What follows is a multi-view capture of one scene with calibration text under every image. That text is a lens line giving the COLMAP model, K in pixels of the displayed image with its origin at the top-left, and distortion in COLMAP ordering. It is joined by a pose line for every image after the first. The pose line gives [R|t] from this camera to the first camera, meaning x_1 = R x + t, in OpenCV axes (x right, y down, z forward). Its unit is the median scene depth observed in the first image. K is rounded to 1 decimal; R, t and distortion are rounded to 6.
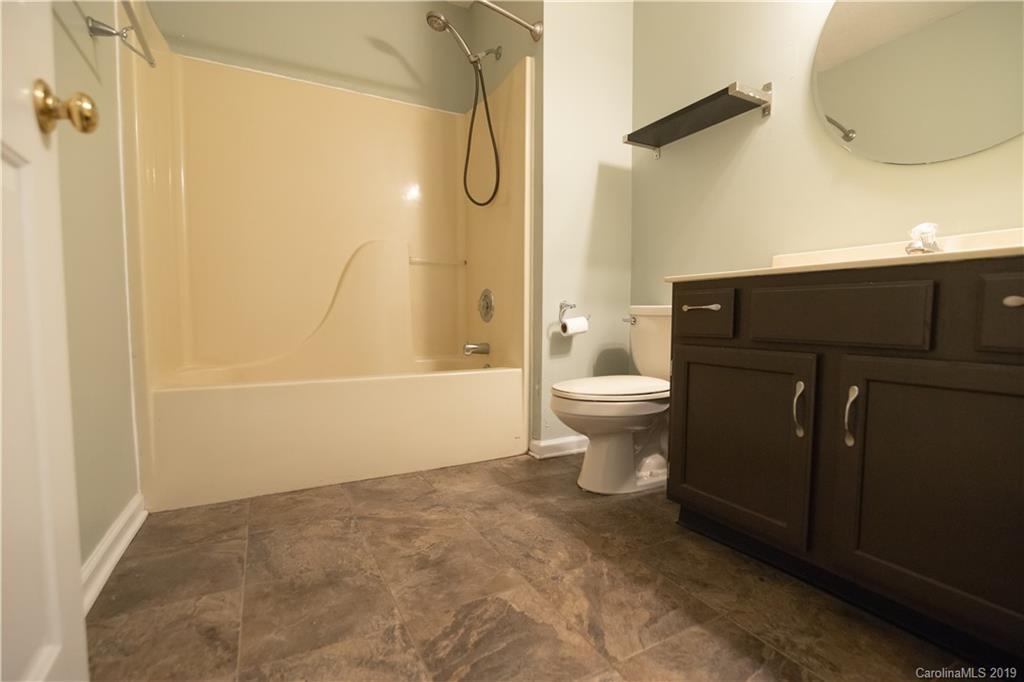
lens RADIAL K [[469.9, 0, 516.3], [0, 469.9, 344.0], [0, 0, 1]] dist [-0.022096, 0.005301]
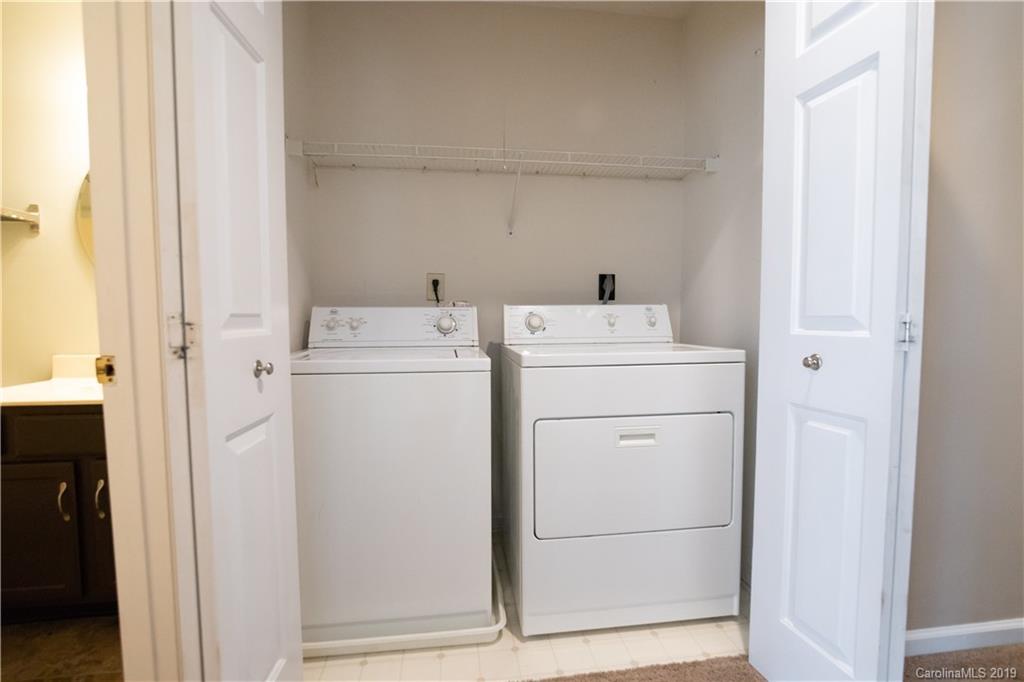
lens RADIAL K [[469.9, 0, 516.3], [0, 469.9, 344.0], [0, 0, 1]] dist [-0.022096, 0.005301]
pose [[0.360133, -0.061972, 0.930840, -0.172019], [0.063329, 0.997113, 0.041883, -0.308725], [-0.930749, 0.043865, 0.363018, -0.803732]]
